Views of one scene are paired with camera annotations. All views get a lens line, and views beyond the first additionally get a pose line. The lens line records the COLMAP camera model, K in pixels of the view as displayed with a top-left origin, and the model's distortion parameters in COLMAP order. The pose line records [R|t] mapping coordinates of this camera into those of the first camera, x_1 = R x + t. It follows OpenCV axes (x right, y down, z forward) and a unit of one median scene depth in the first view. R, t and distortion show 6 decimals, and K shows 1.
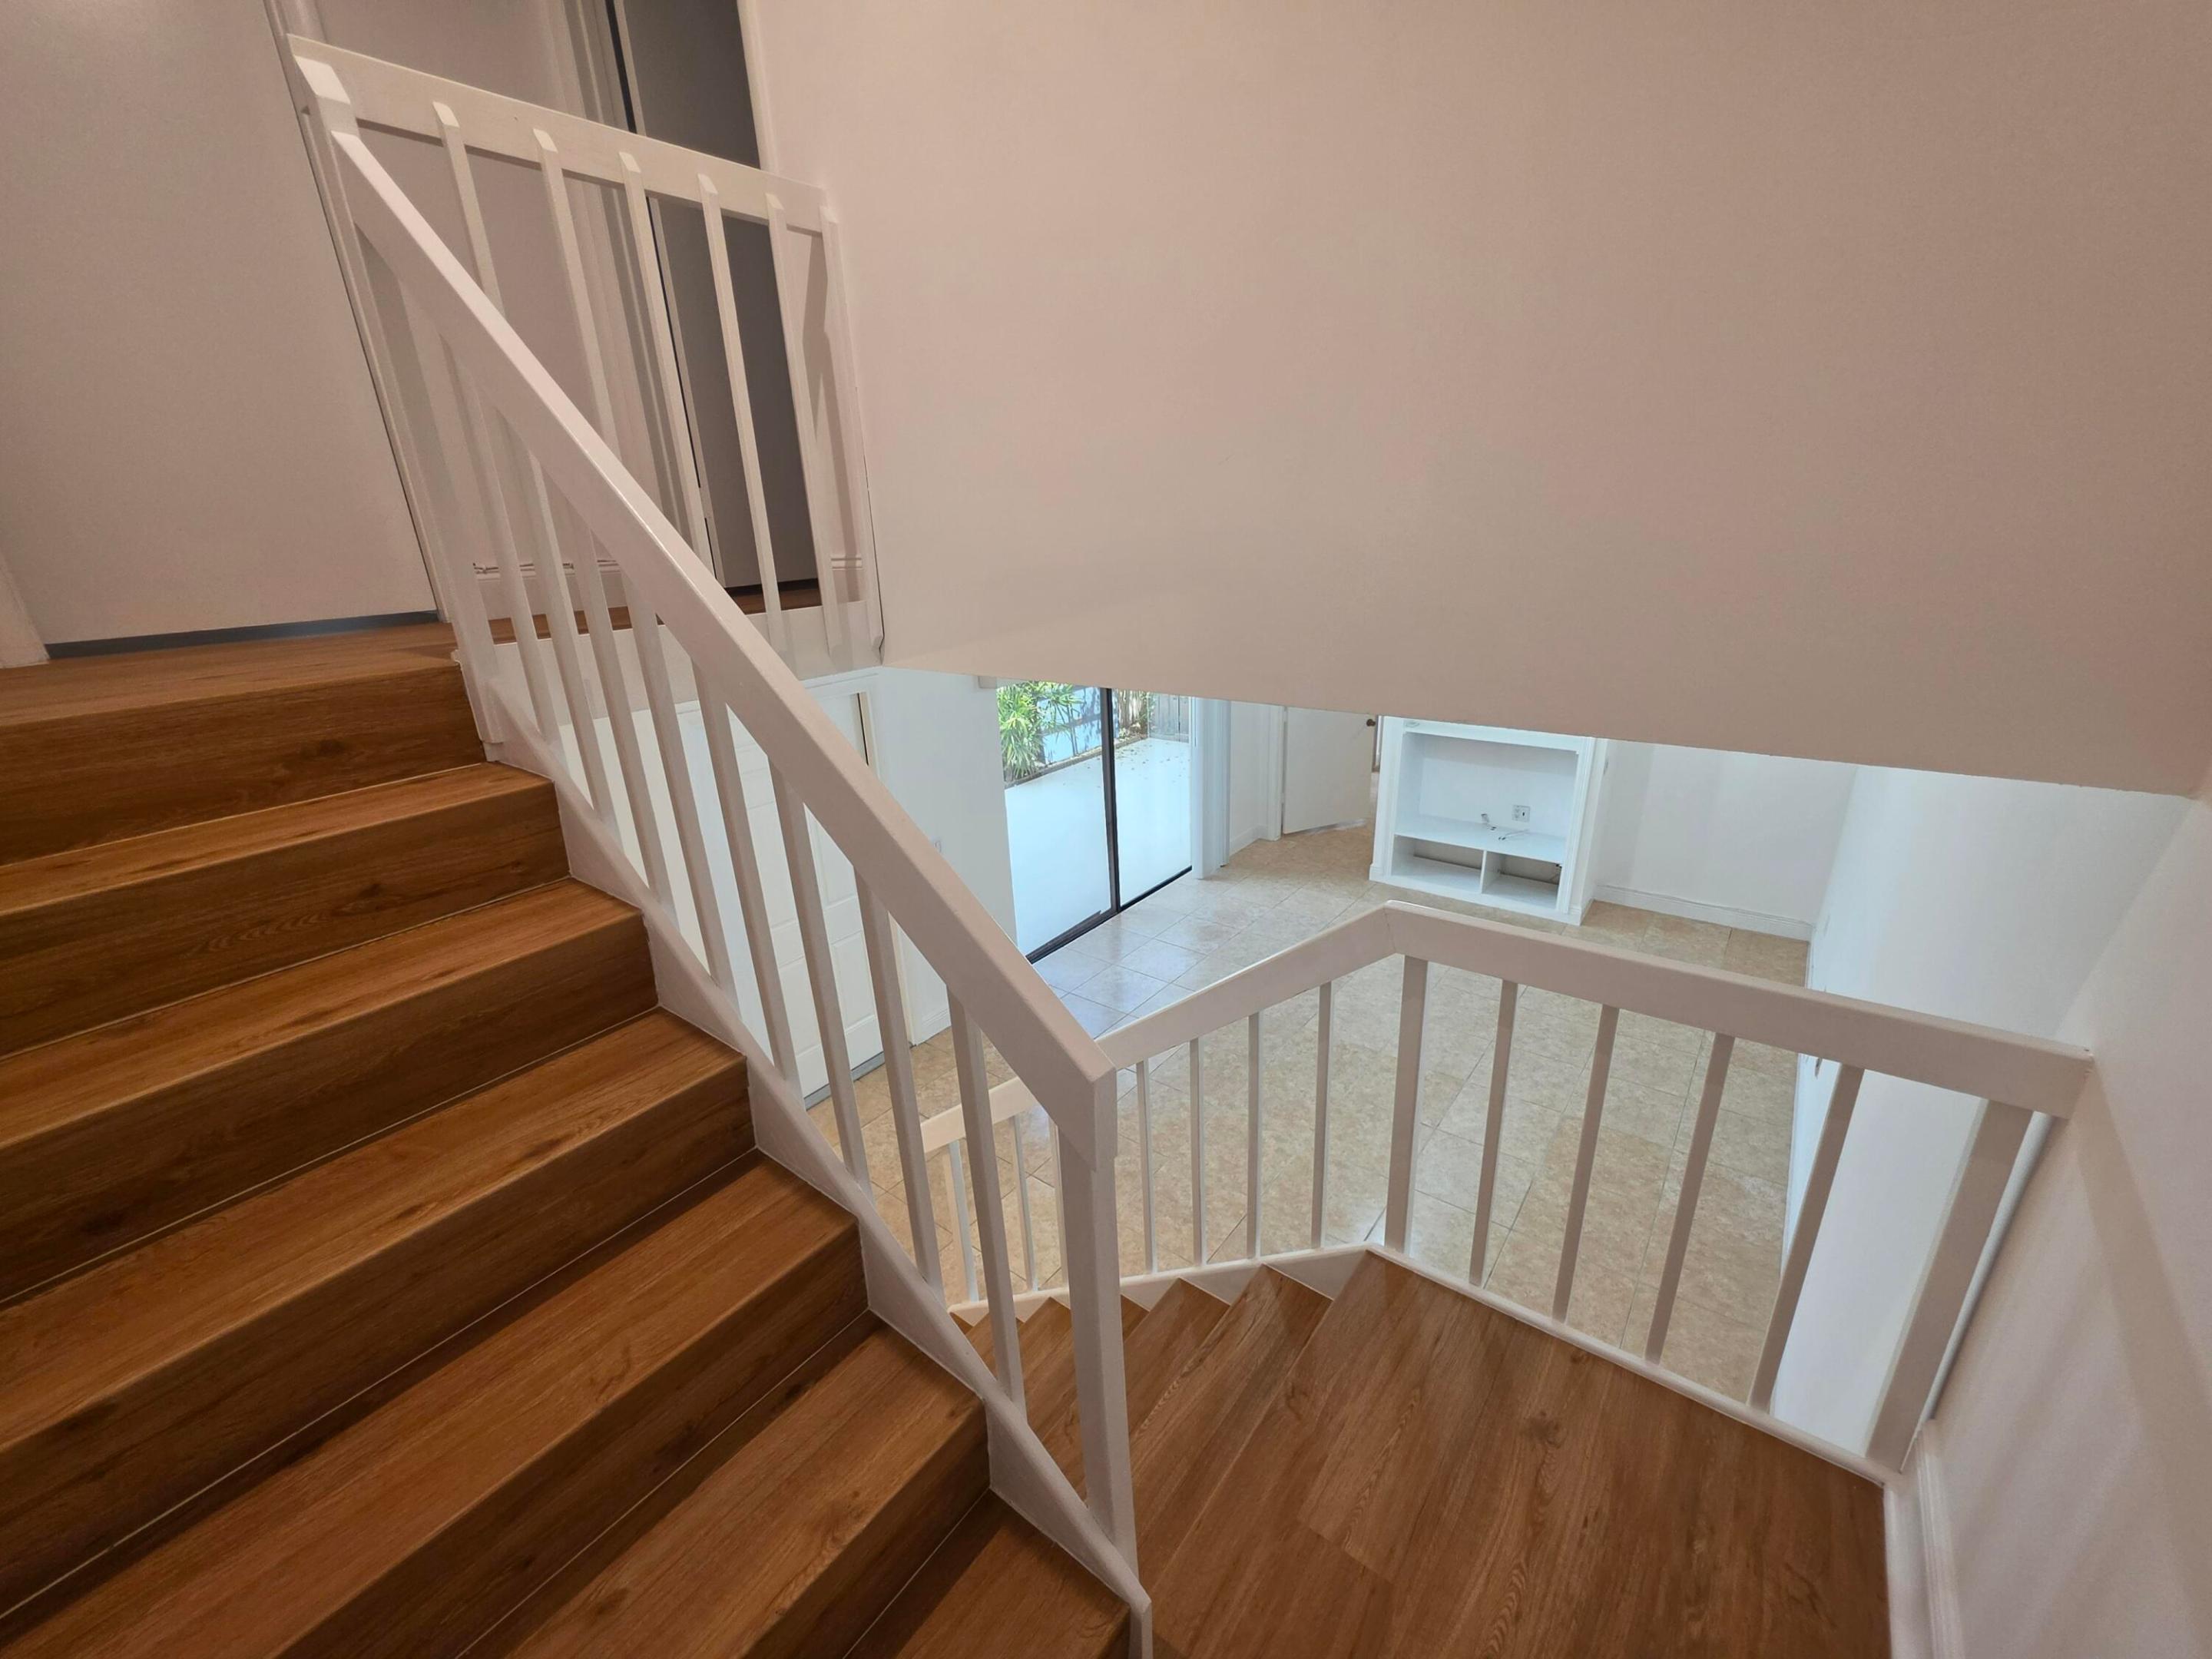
lens RADIAL K [[892.3, 0, 1098.5], [0, 892.3, 842.1], [0, 0, 1]] dist [-0.003949, 0.000890]
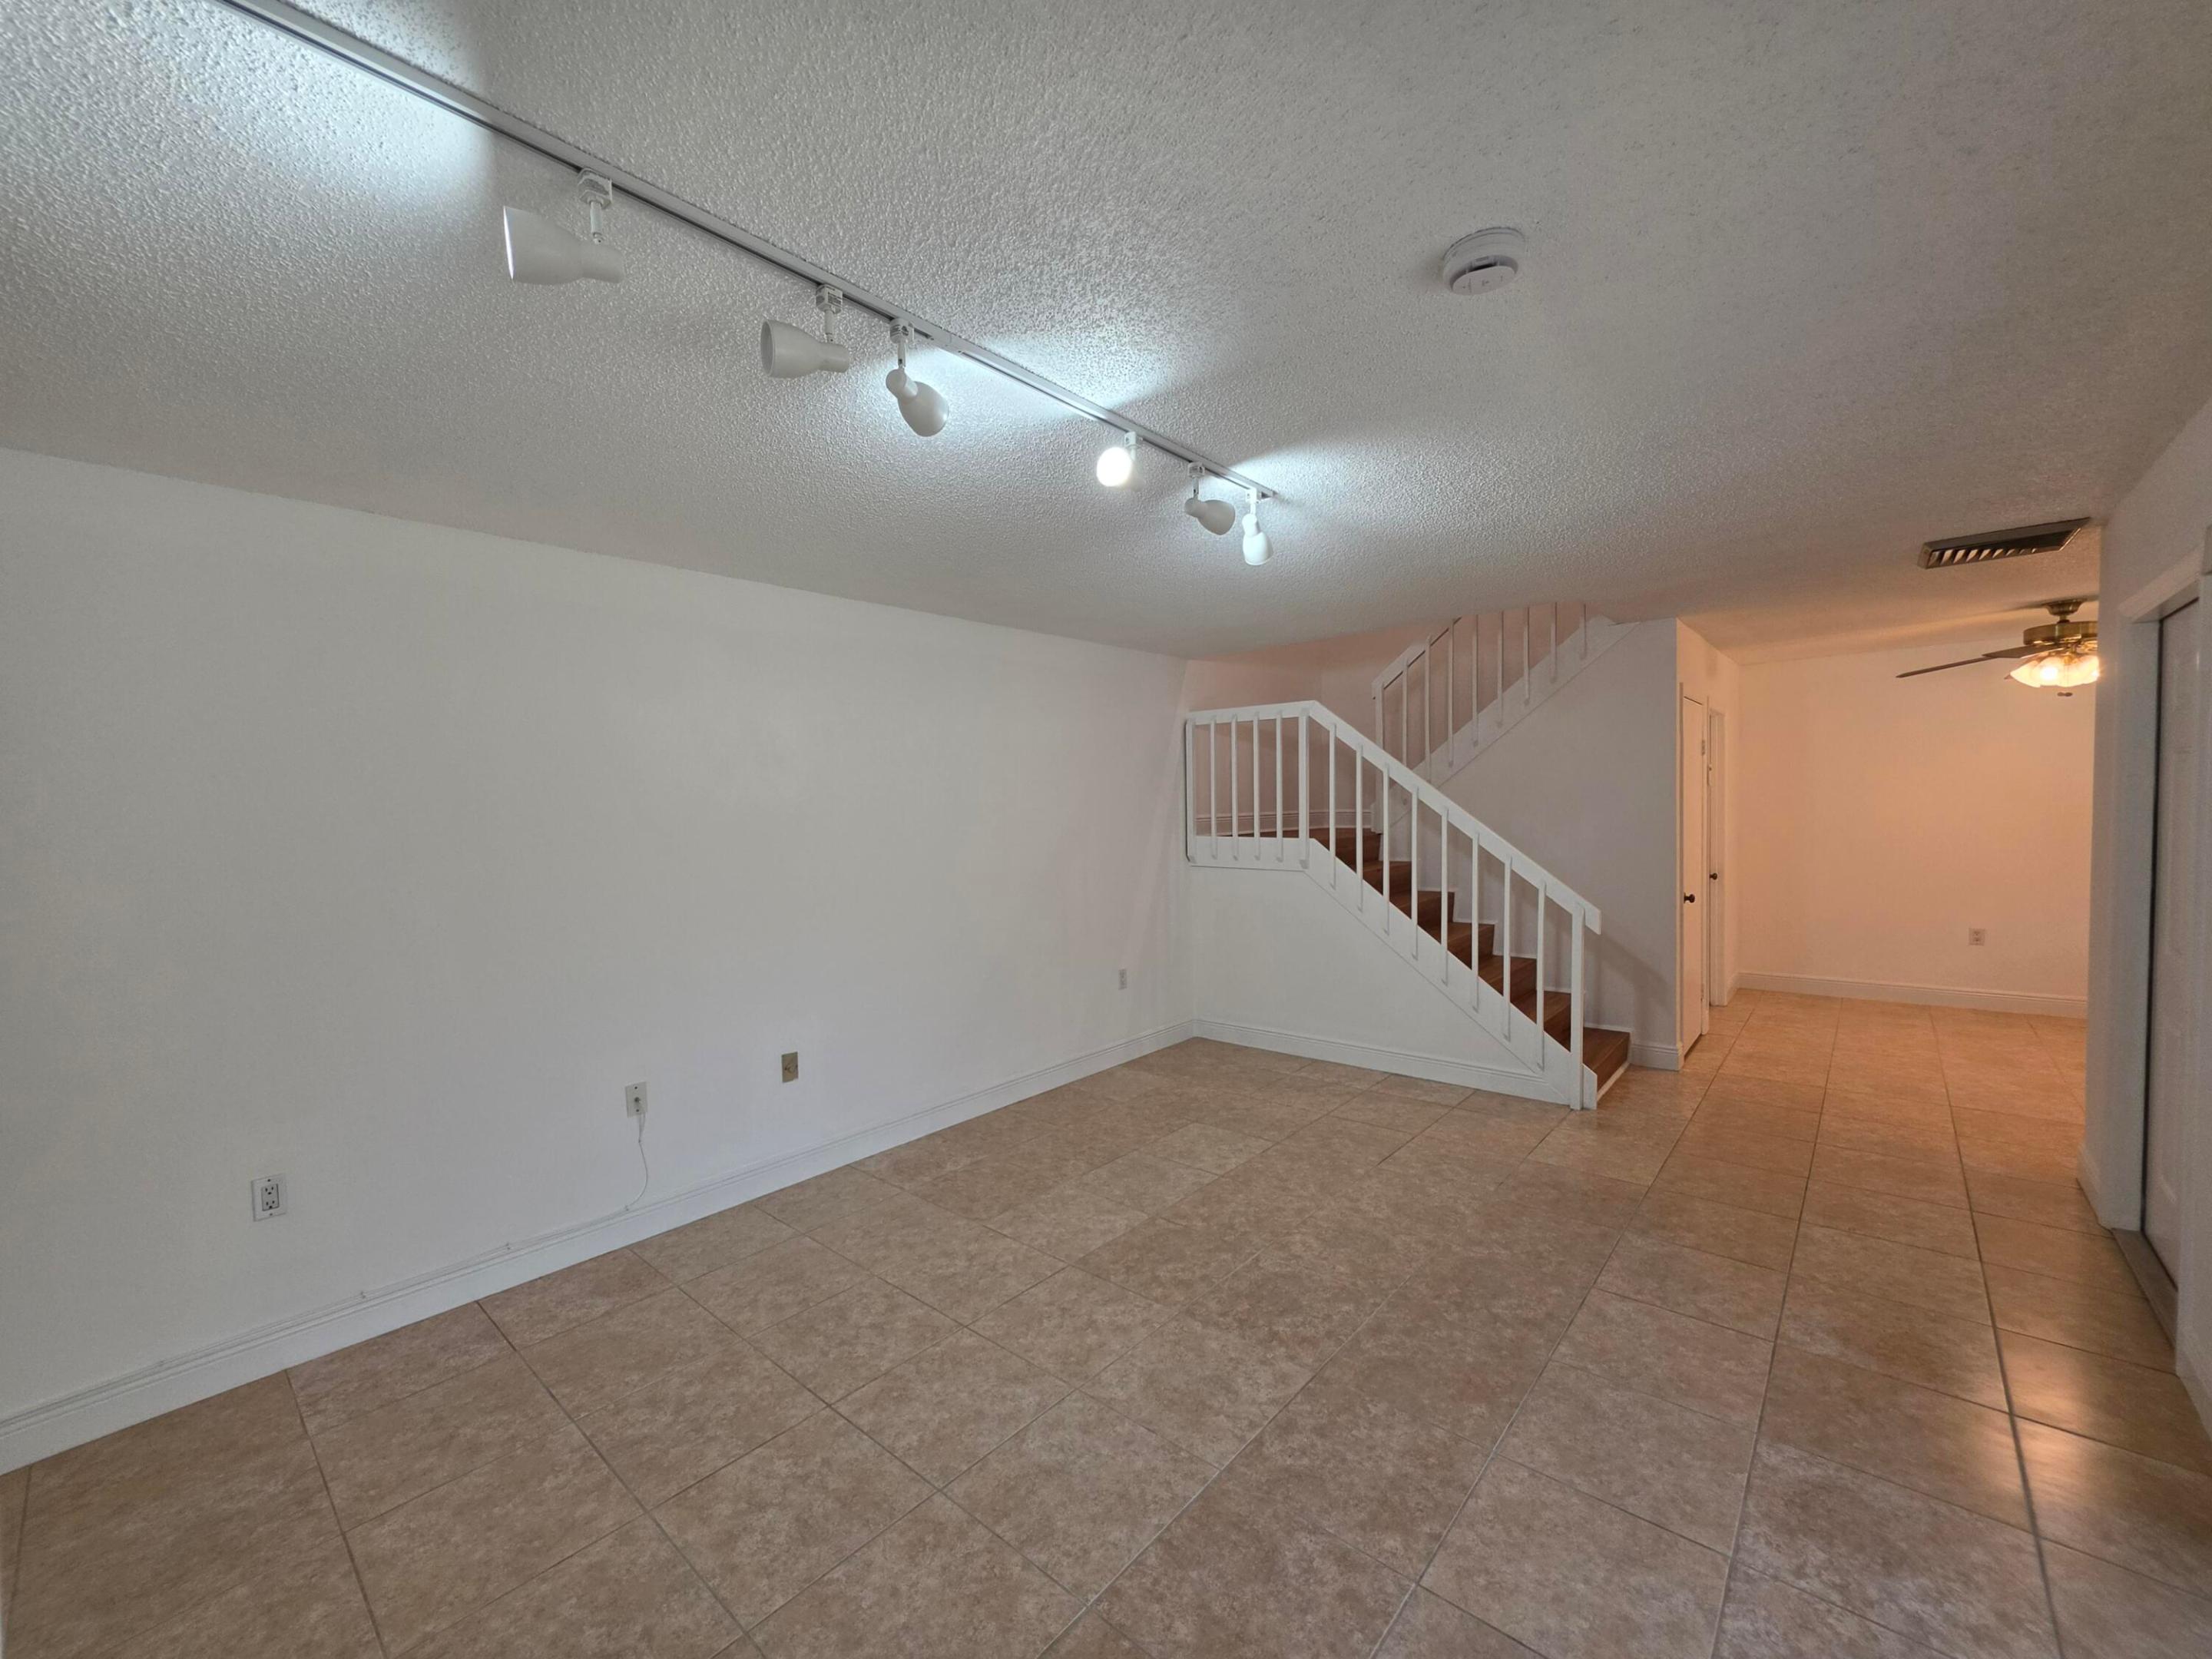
lens RADIAL K [[892.3, 0, 1098.5], [0, 892.3, 842.1], [0, 0, 1]] dist [-0.003949, 0.000890]
pose [[-0.995990, 0.066881, 0.059423, 0.233892], [0.084584, 0.920349, 0.381842, -0.183172], [-0.029152, 0.385337, -0.922316, 1.038181]]
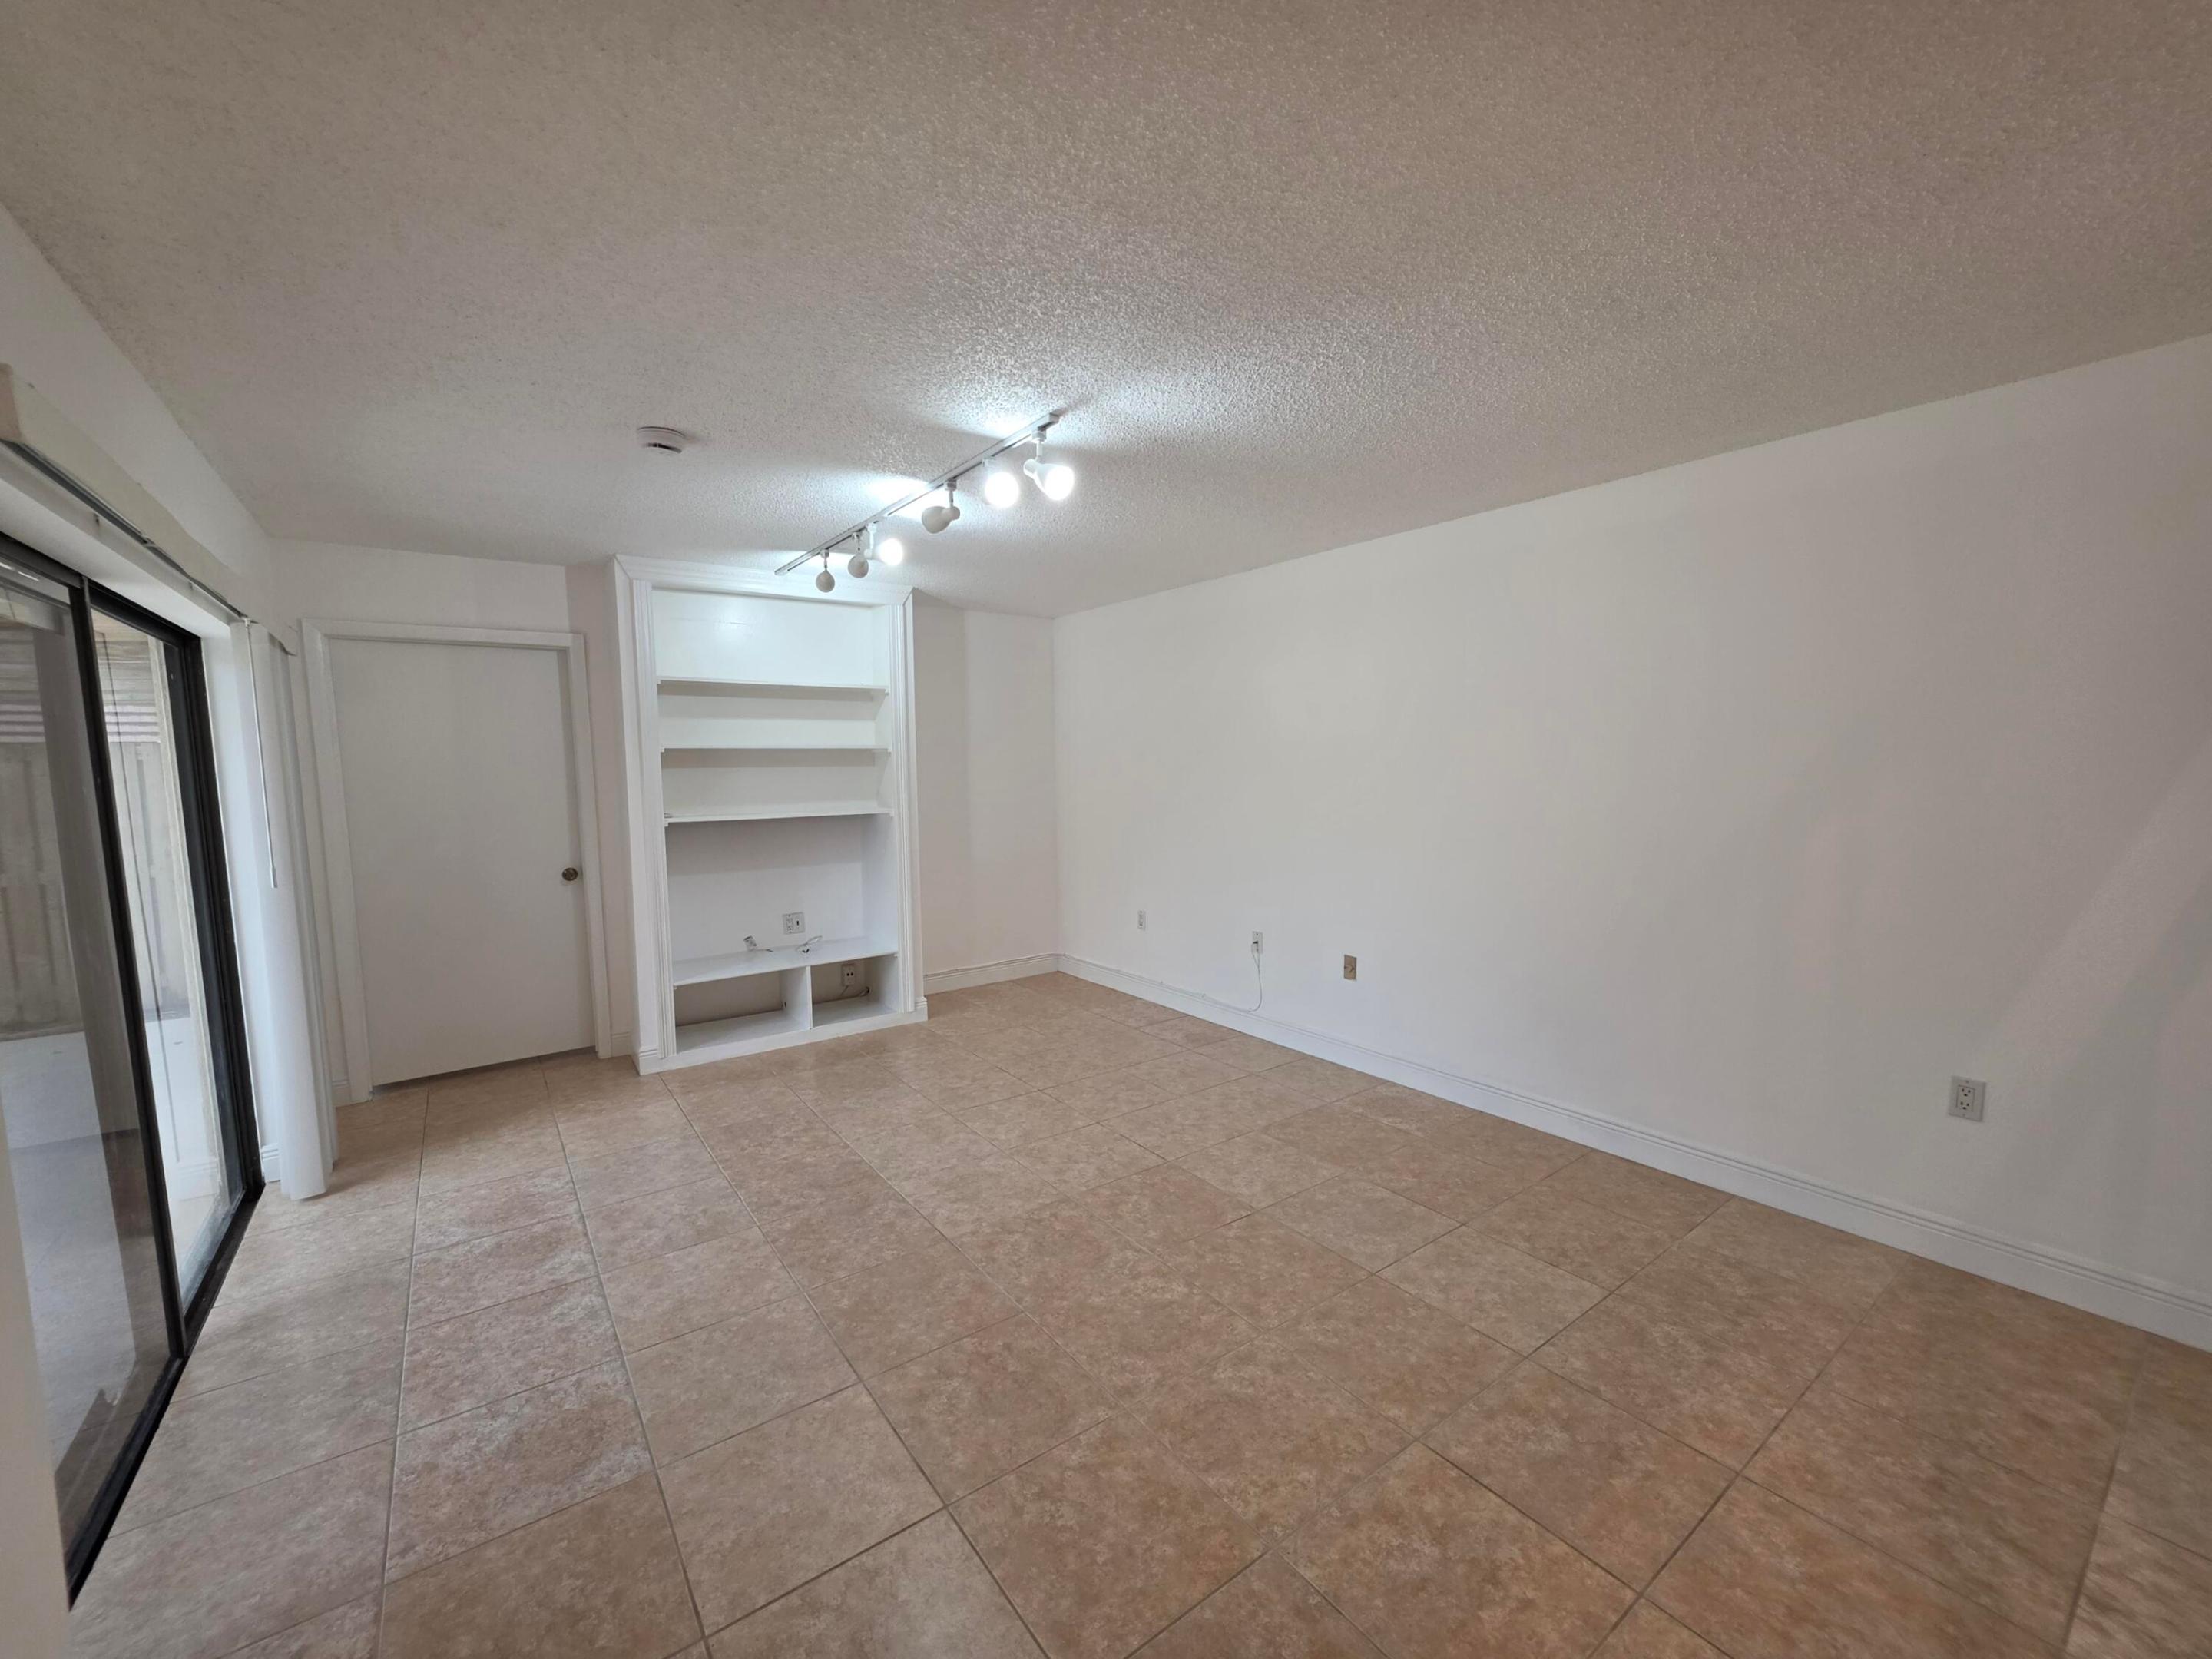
lens RADIAL K [[892.3, 0, 1098.5], [0, 892.3, 842.1], [0, 0, 1]] dist [-0.003949, 0.000890]
pose [[0.275569, -0.049606, 0.960001, -0.200017], [0.334801, 0.941092, -0.047476, 0.027837], [-0.901094, 0.334492, 0.275944, 0.536855]]
